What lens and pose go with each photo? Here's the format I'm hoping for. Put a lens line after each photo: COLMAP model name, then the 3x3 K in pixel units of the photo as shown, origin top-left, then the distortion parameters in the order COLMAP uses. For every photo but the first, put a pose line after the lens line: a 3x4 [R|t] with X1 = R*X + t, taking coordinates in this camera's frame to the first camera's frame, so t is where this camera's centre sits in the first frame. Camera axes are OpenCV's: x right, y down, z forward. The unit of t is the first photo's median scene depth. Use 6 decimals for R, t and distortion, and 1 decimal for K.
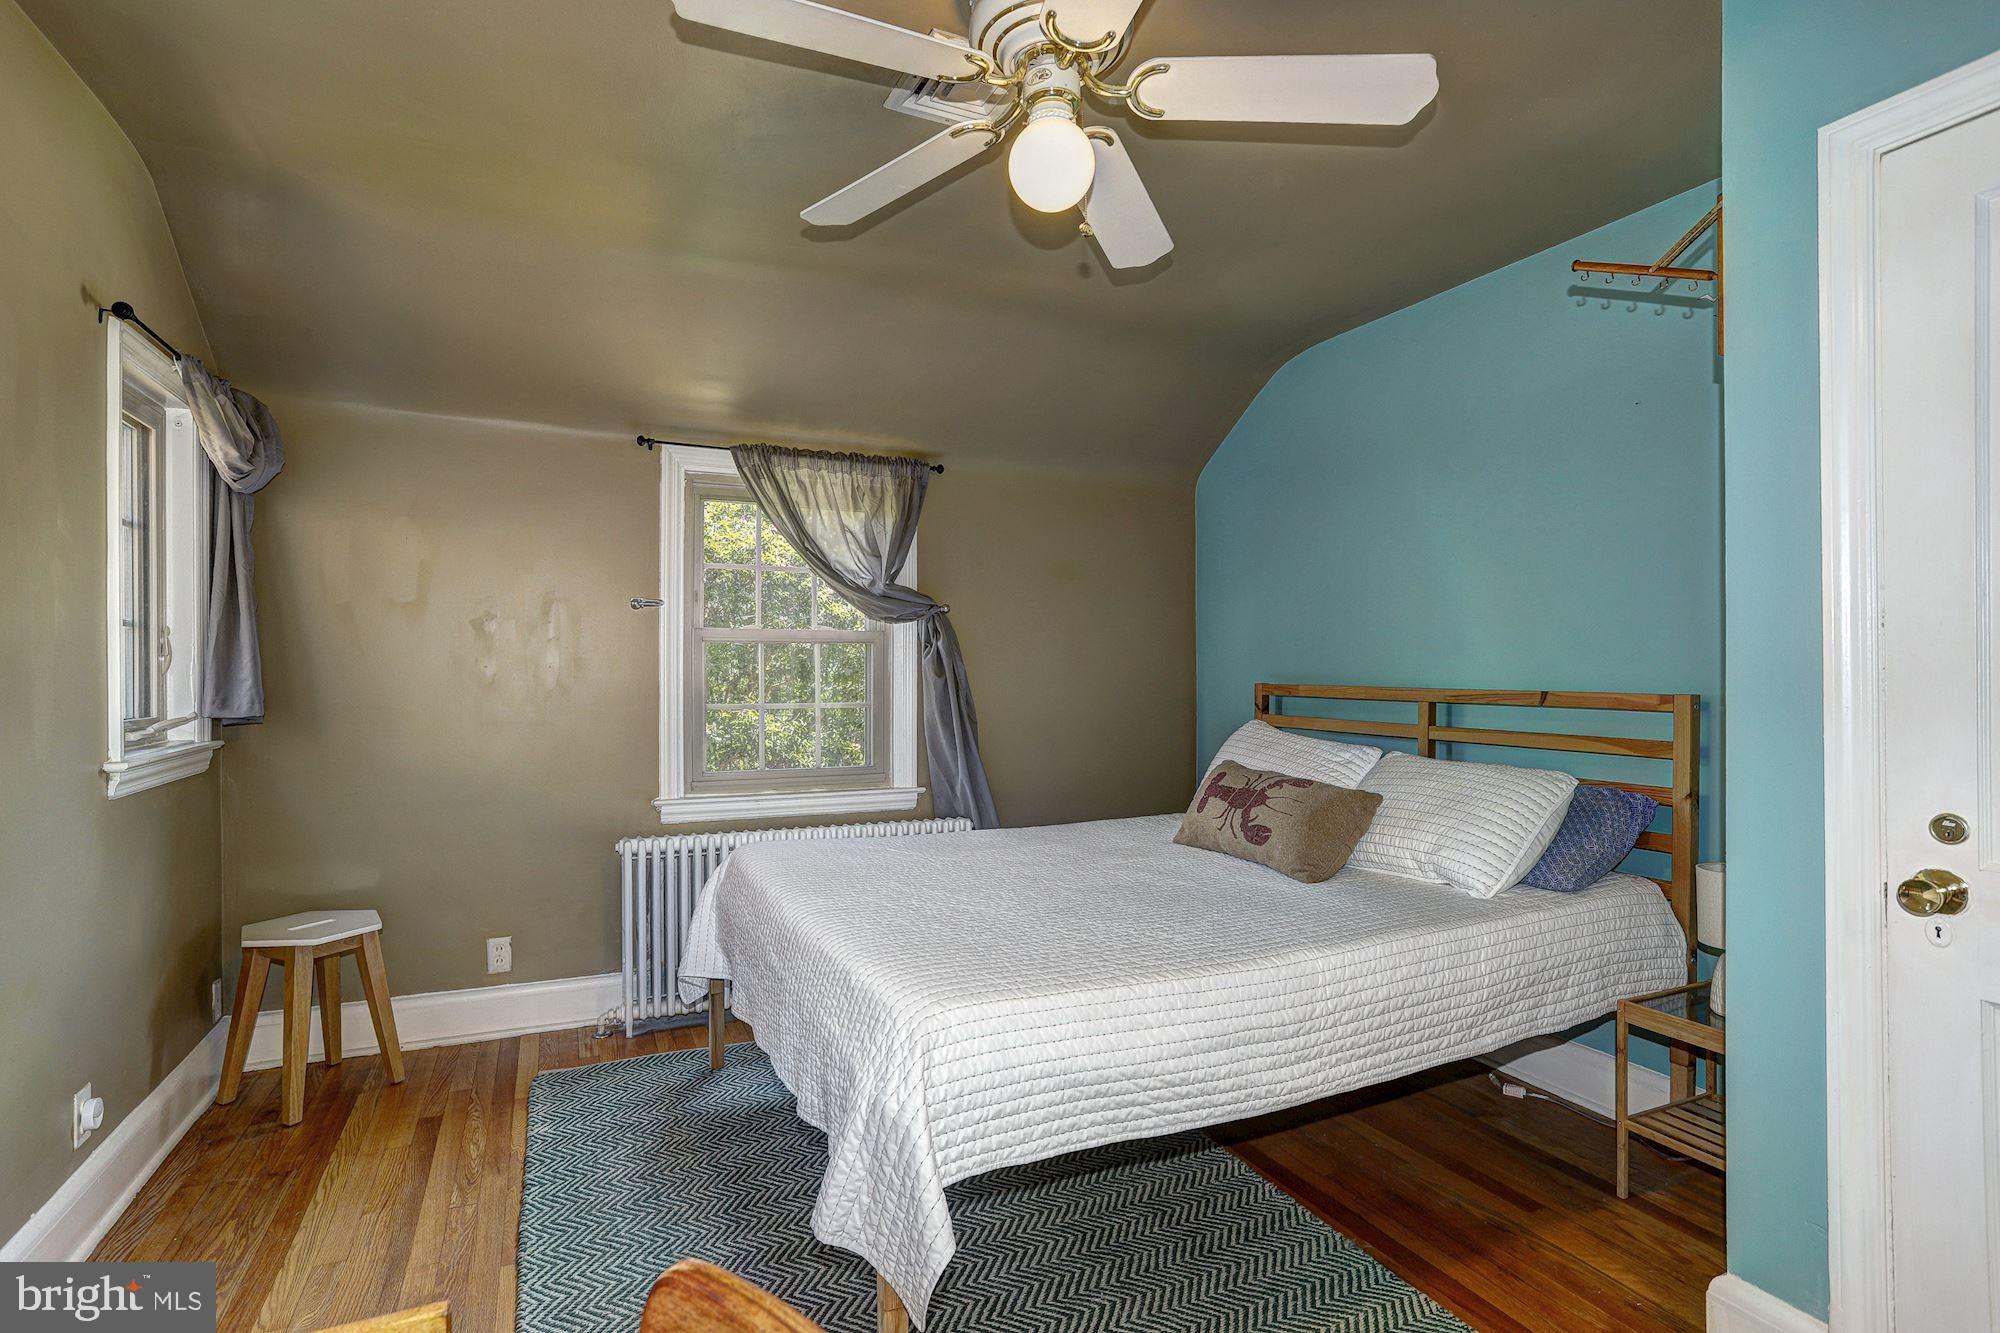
lens RADIAL K [[1005.7, 0, 1002.6], [0, 1005.7, 663.8], [0, 0, 1]] dist [0.002116, 0.001523]
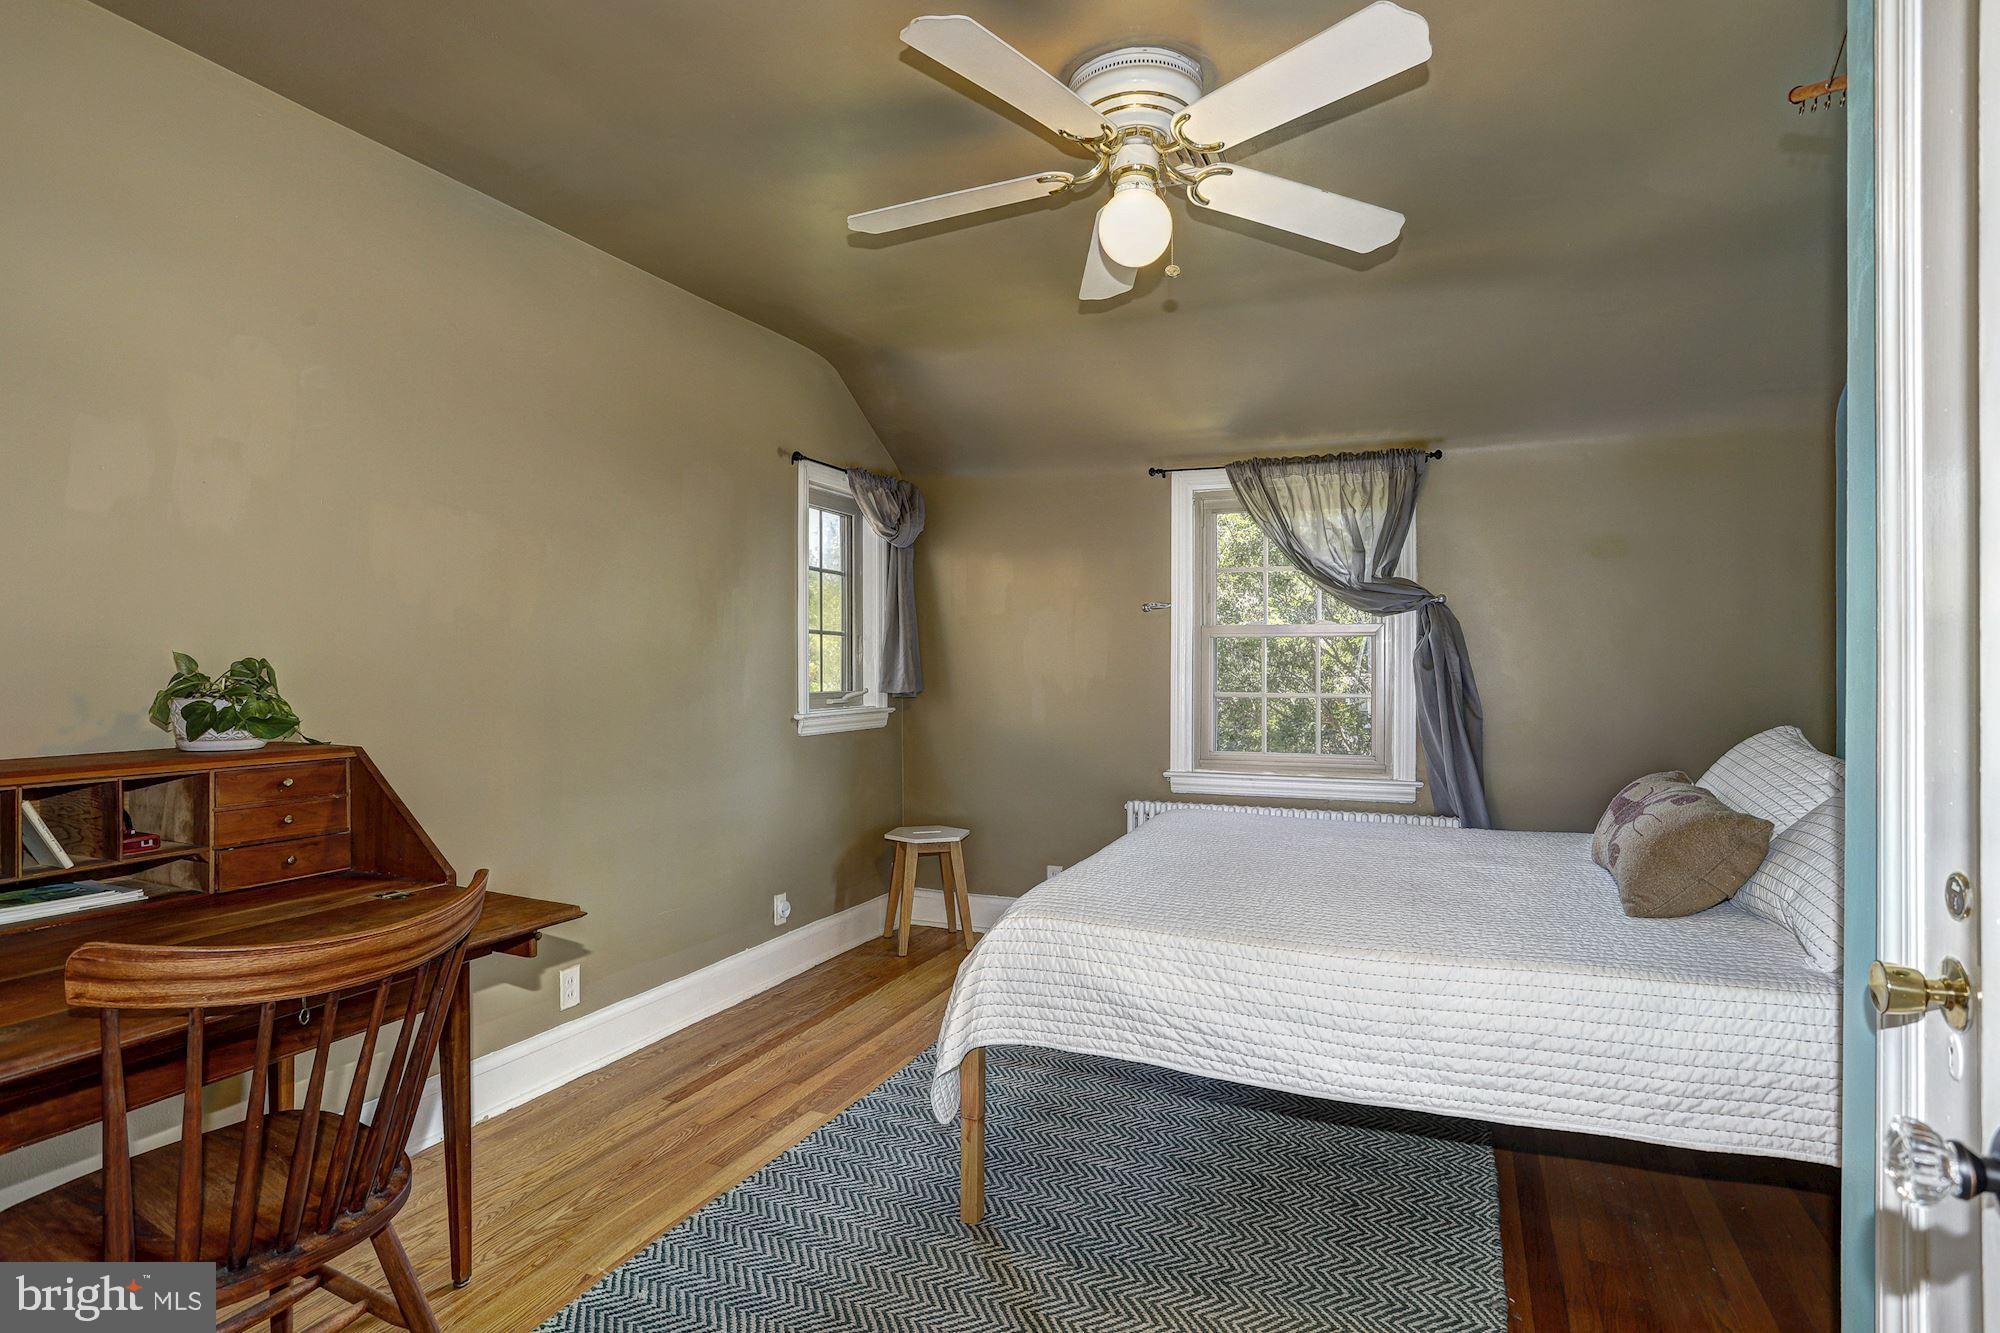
lens RADIAL K [[975.3, 0, 1001.7], [0, 975.3, 668.5], [0, 0, 1]] dist [-0.035443, 0.004866]
pose [[0.698972, 0.001322, -0.715147, 0.333699], [0.001589, 0.999993, 0.003402, 0.009020], [0.715147, -0.003514, 0.698965, 0.052146]]
